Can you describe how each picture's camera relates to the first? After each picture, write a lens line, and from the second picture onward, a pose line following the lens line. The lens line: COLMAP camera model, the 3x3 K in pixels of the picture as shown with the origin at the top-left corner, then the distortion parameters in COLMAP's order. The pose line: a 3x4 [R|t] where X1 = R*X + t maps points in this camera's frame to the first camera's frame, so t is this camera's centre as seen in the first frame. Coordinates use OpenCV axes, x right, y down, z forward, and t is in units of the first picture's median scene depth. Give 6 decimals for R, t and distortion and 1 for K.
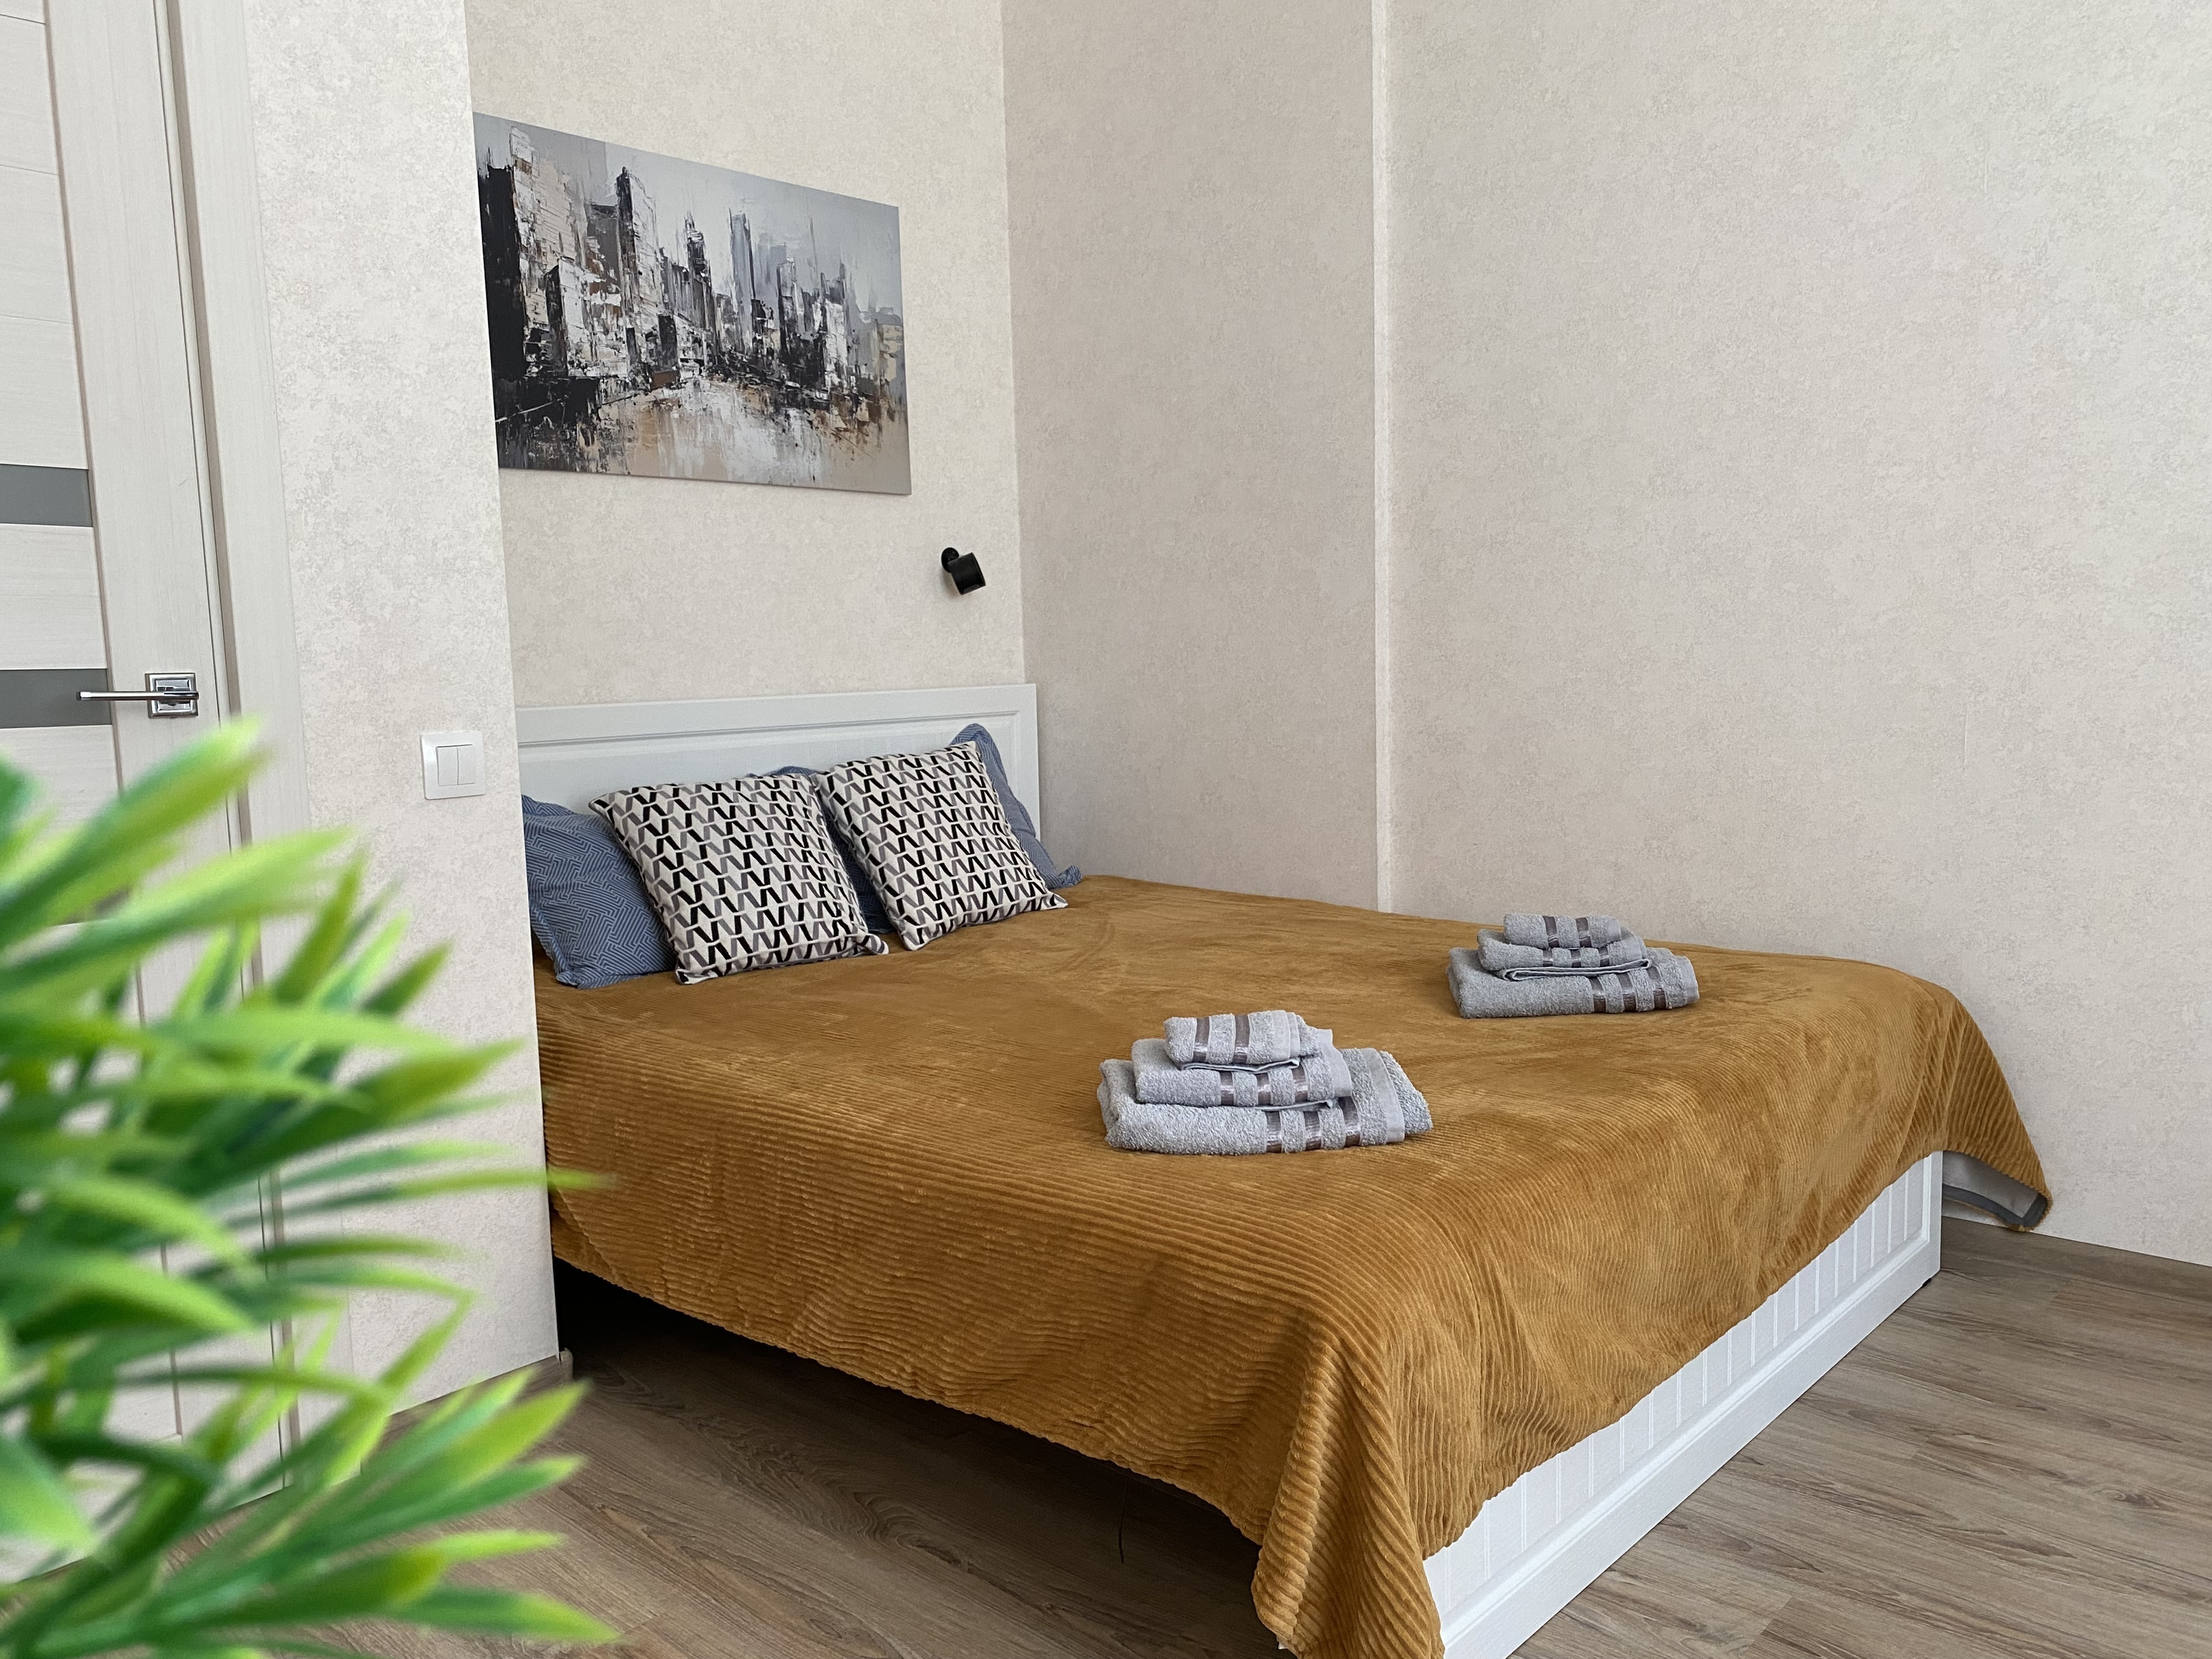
lens RADIAL K [[1720.7, 0, 1042.8], [0, 1720.7, 834.0], [0, 0, 1]] dist [0.022014, -0.013931]
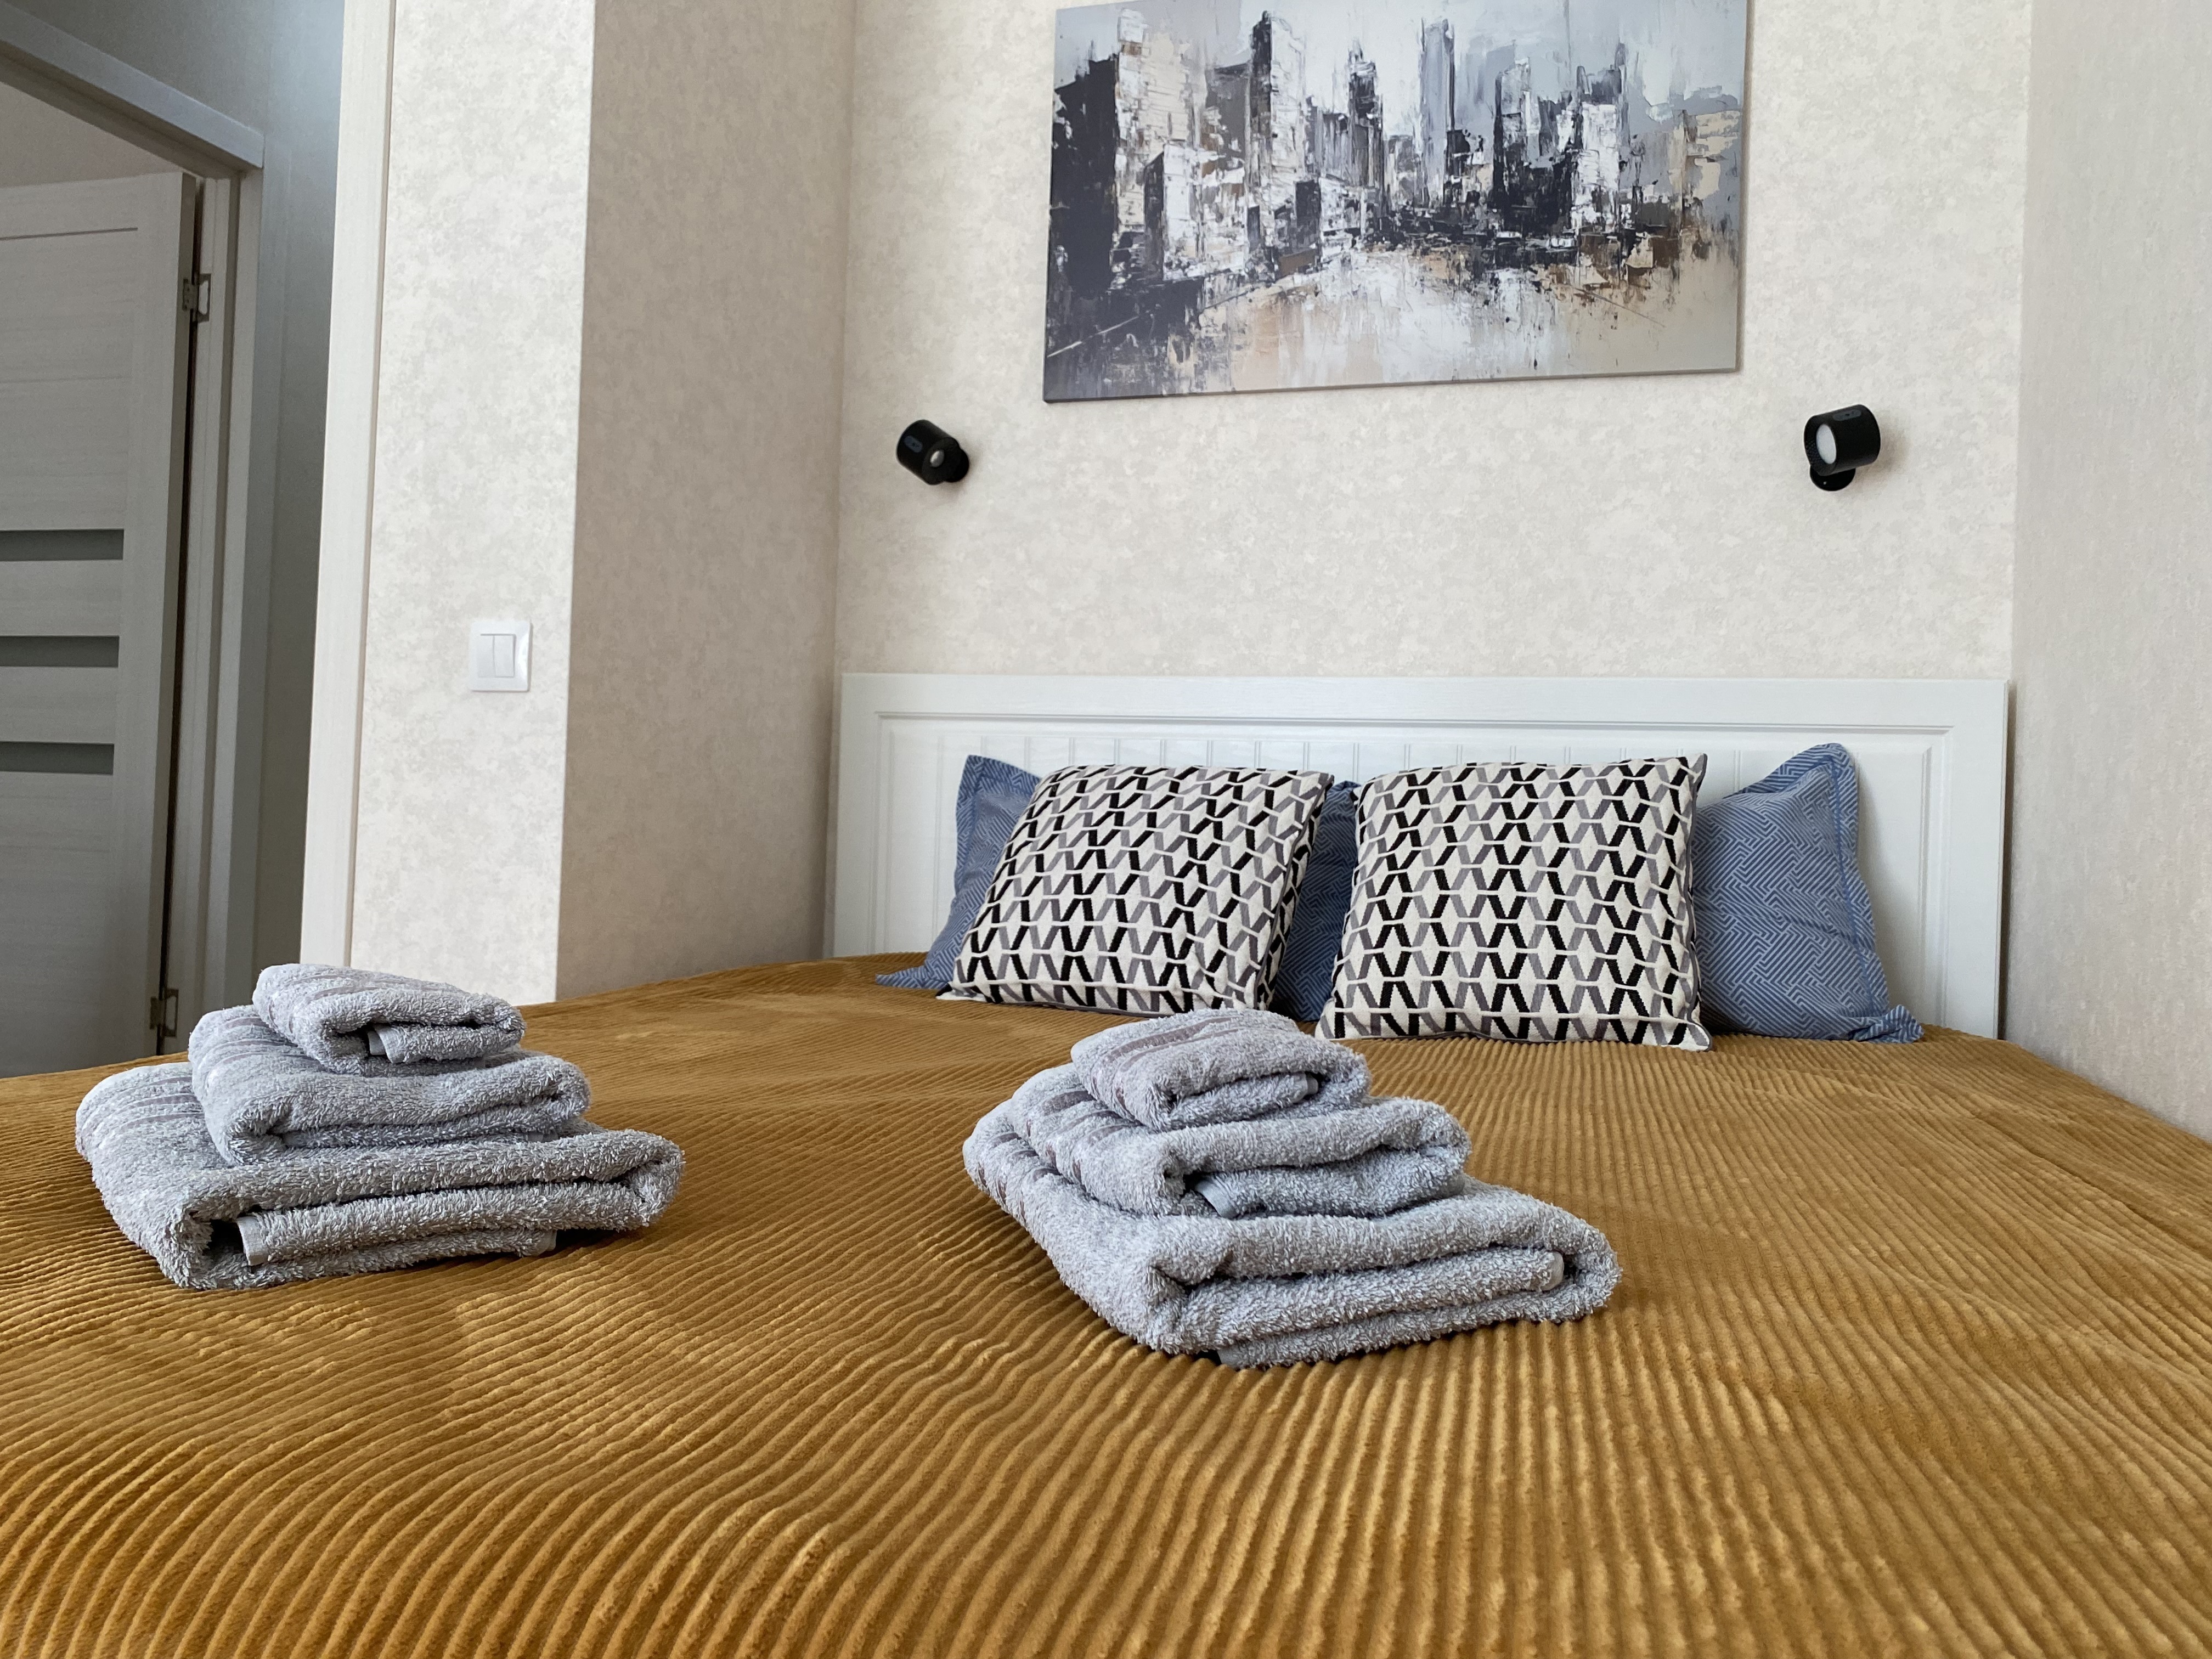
lens RADIAL K [[1720.7, 0, 1100.9], [0, 1720.7, 797.4], [0, 0, 1]] dist [0.022014, -0.013931]
pose [[0.443390, 0.022065, -0.896057, 0.438679], [-0.148347, 0.987717, -0.049084, 0.022285], [0.883967, 0.154691, 0.441217, 0.626531]]
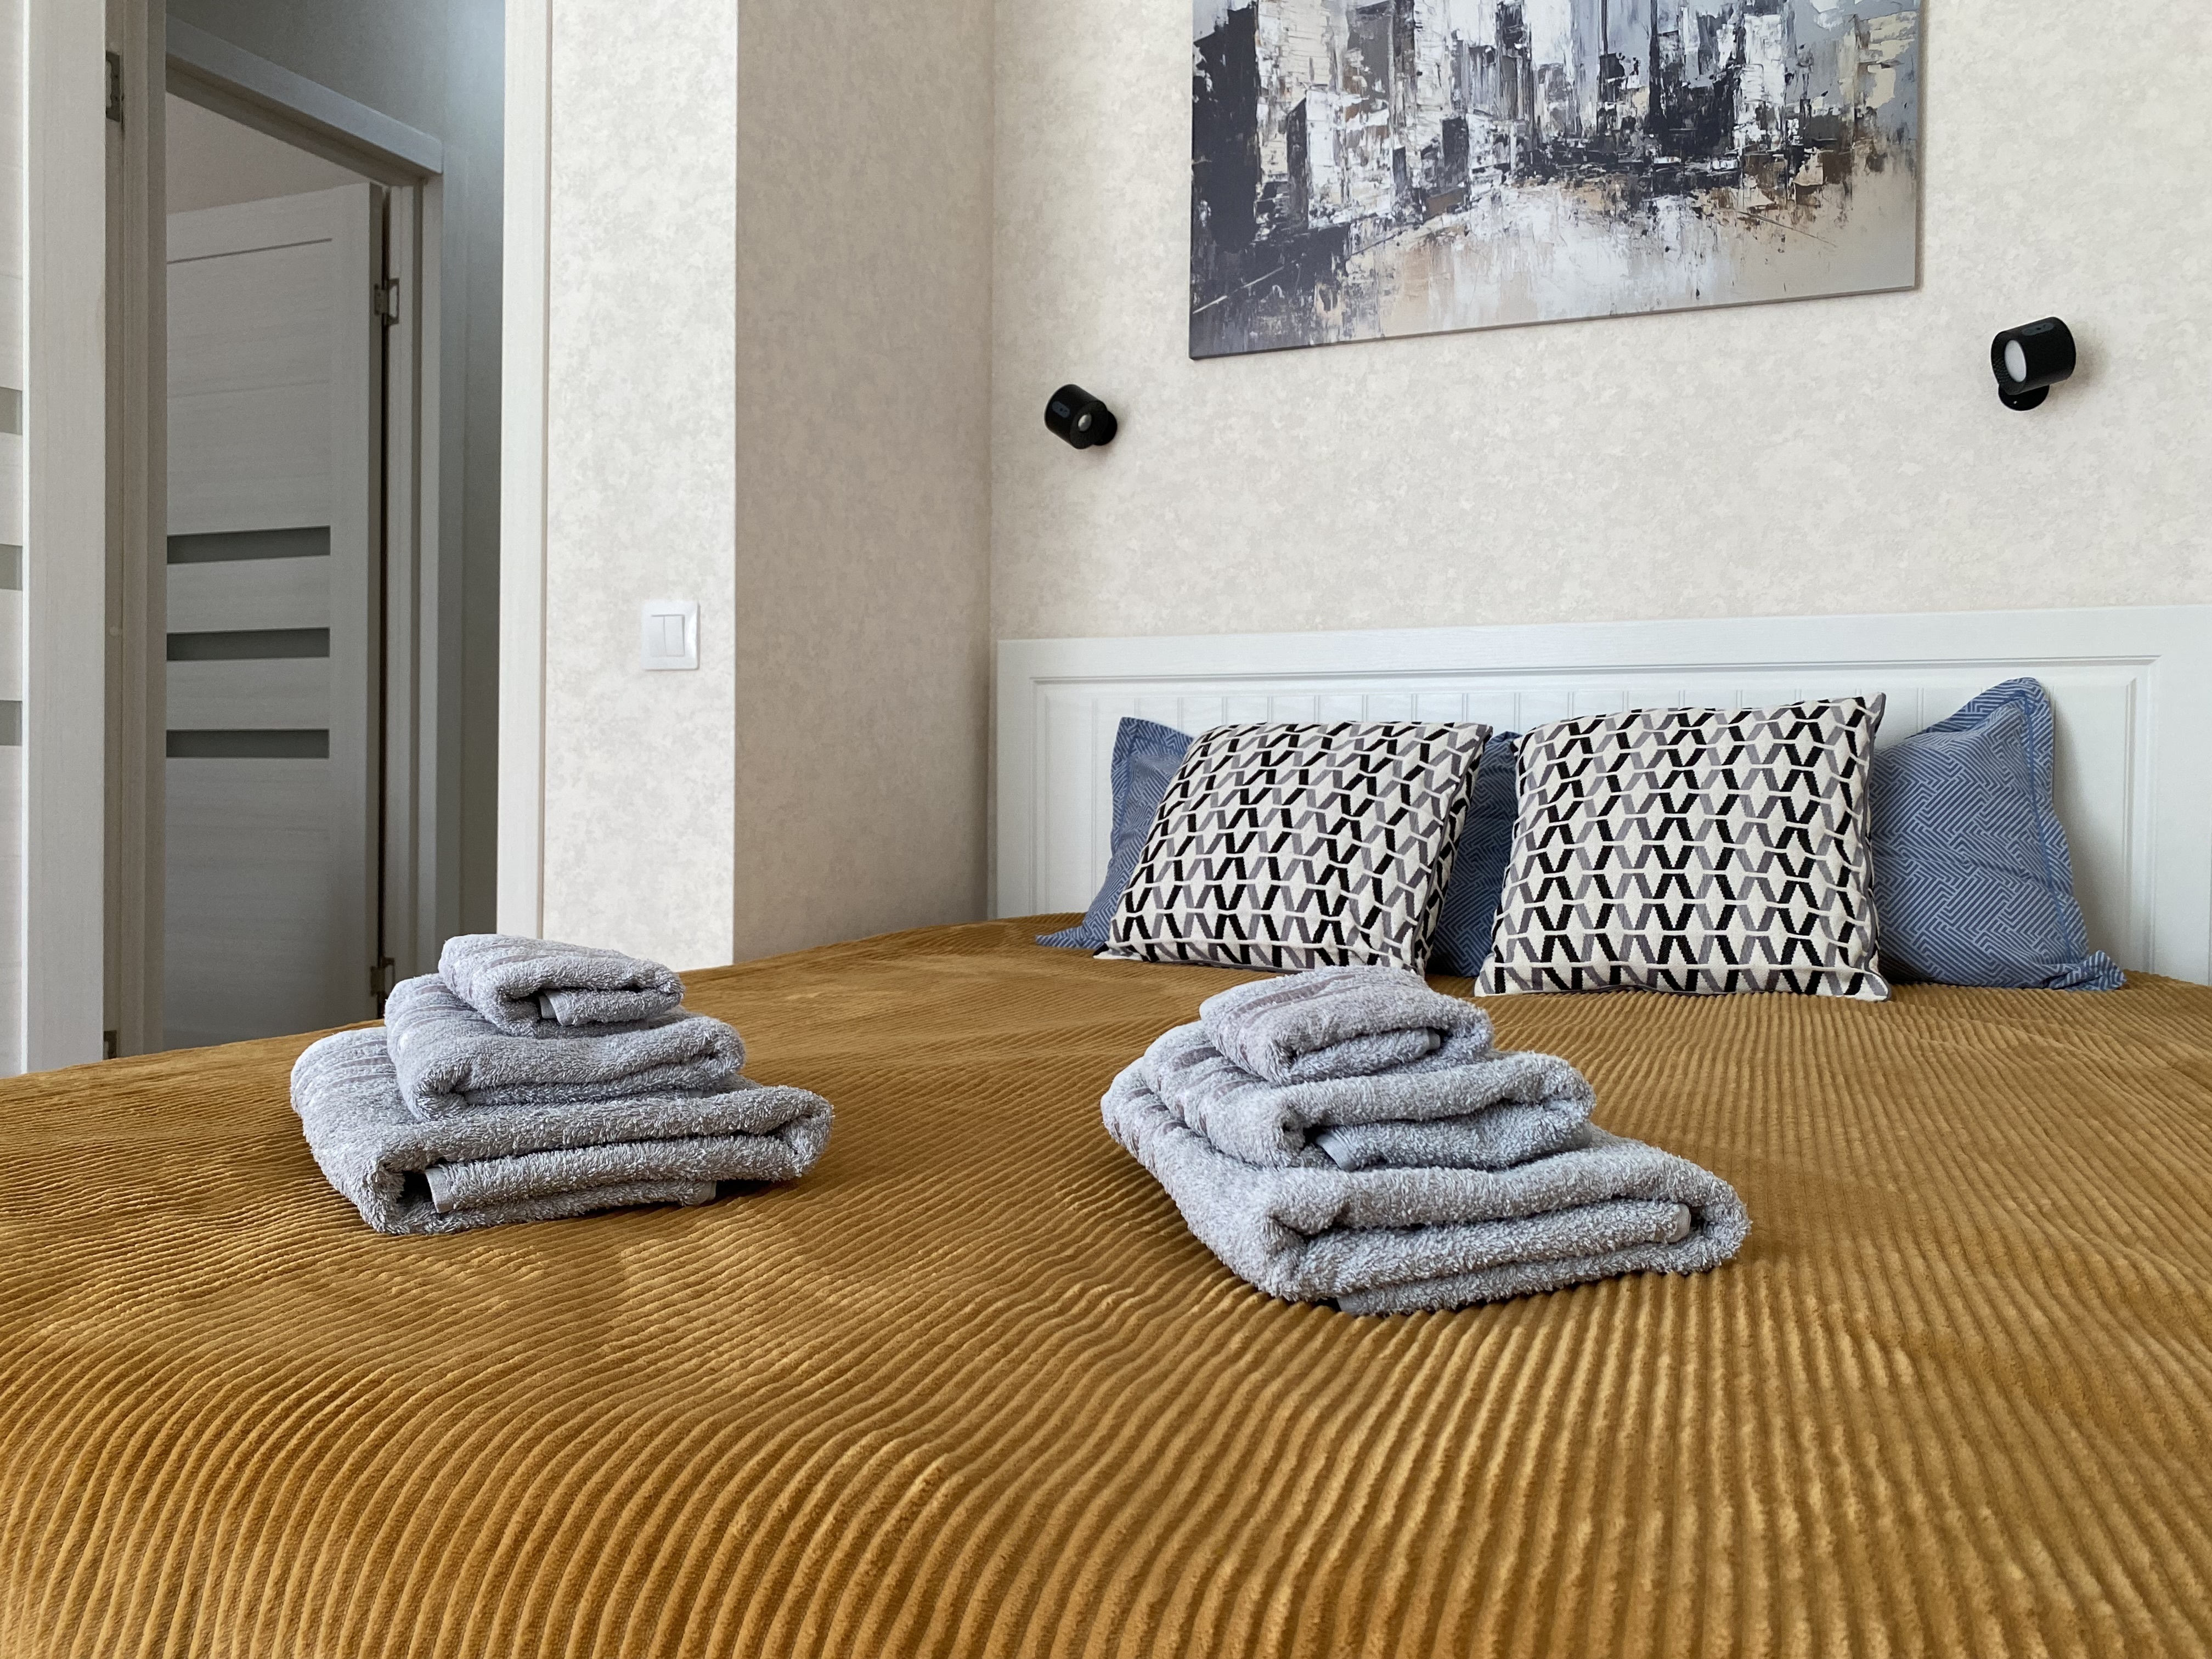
lens RADIAL K [[1720.7, 0, 1080.2], [0, 1720.7, 807.6], [0, 0, 1]] dist [0.022014, -0.013931]
pose [[0.340214, 0.039920, -0.939500, 0.447165], [-0.126217, 0.991996, -0.003556, 0.020453], [0.931839, 0.119791, 0.342529, 0.631601]]
